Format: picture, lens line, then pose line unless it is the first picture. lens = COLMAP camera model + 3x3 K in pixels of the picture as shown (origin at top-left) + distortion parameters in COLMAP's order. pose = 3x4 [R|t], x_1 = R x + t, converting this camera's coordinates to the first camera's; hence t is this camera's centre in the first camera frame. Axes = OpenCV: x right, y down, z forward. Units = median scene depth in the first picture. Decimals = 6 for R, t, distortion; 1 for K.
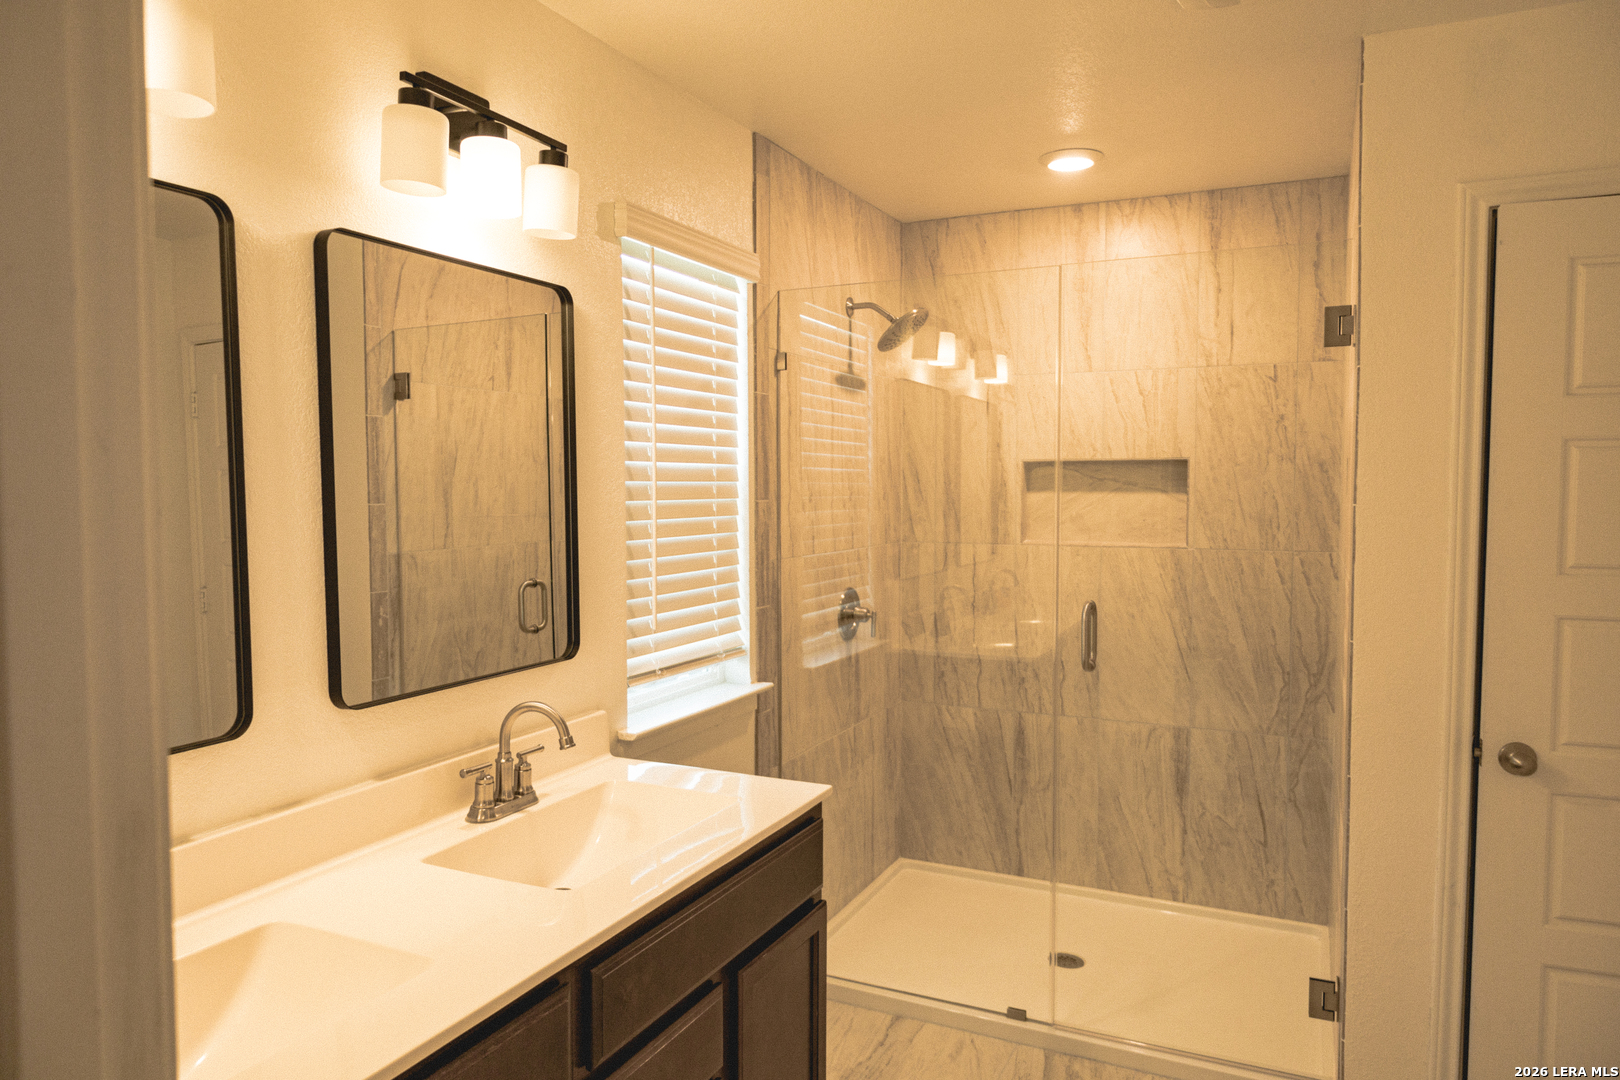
lens RADIAL K [[1062.2, 0, 810.4], [0, 1062.2, 540.6], [0, 0, 1]] dist [-0.005906, -0.003755]
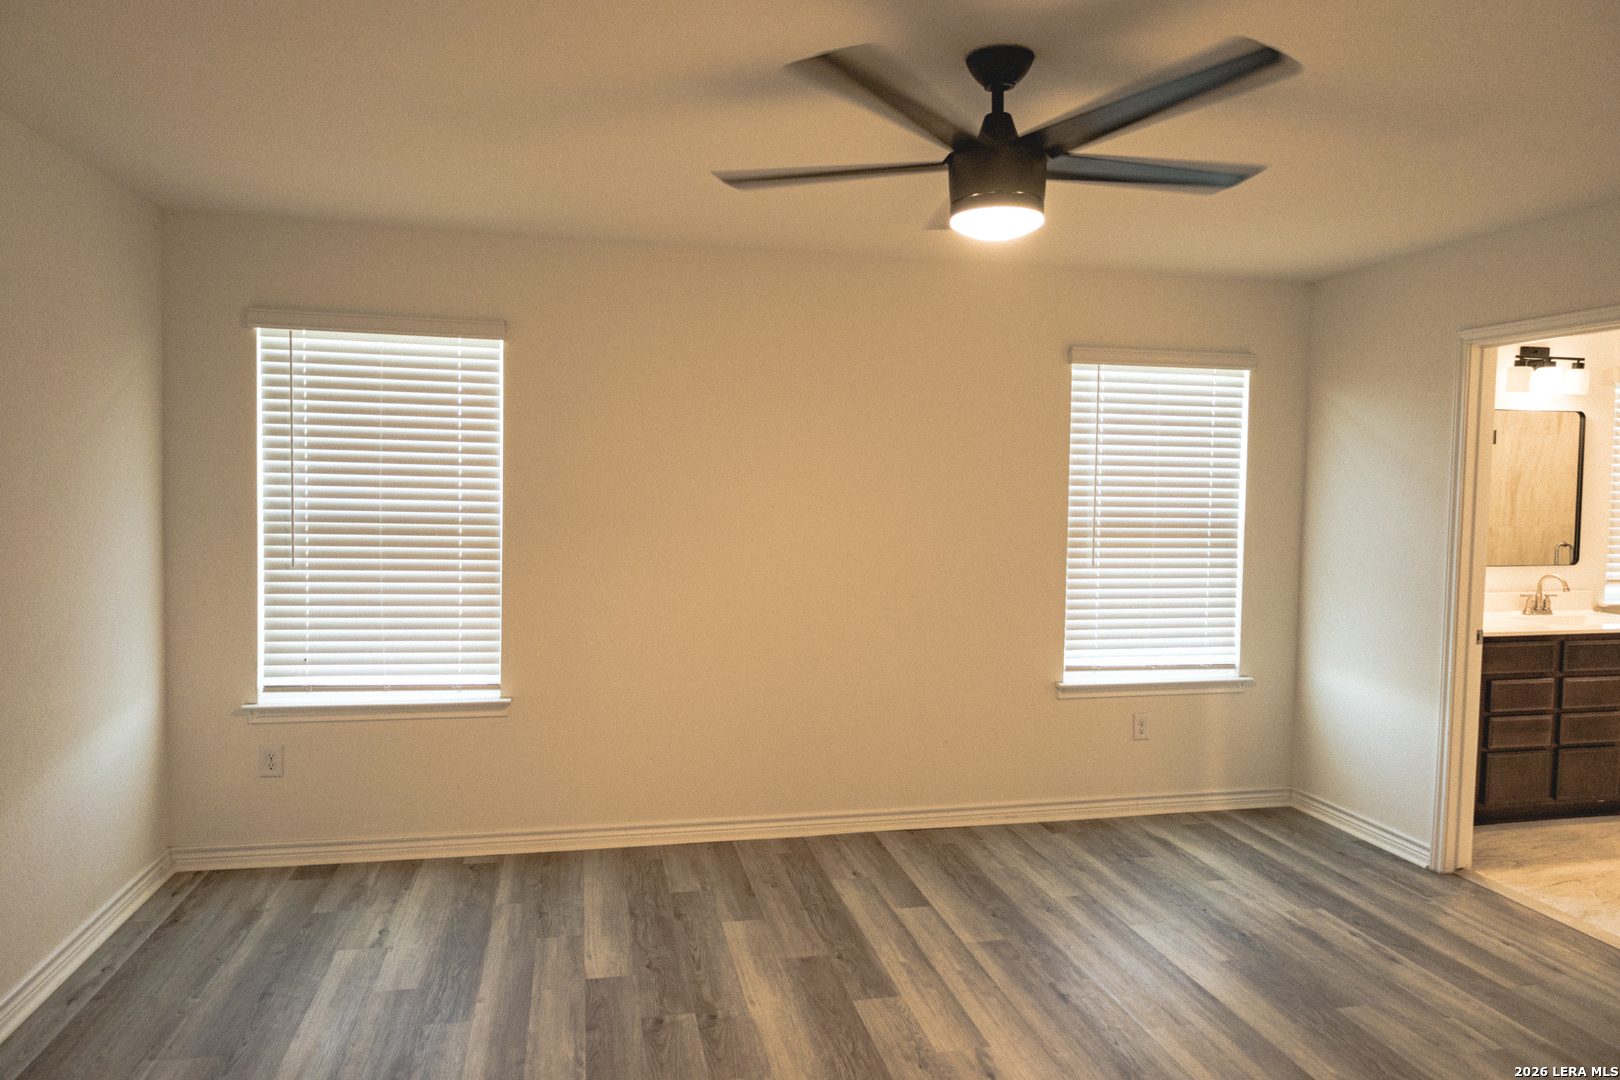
lens RADIAL K [[1062.2, 0, 811.6], [0, 1062.2, 535.0], [0, 0, 1]] dist [-0.005906, -0.003755]
pose [[0.622962, 0.054580, -0.780346, 0.616958], [-0.055872, 0.998120, 0.025209, 0.086667], [0.780254, 0.027895, 0.624840, -2.019623]]
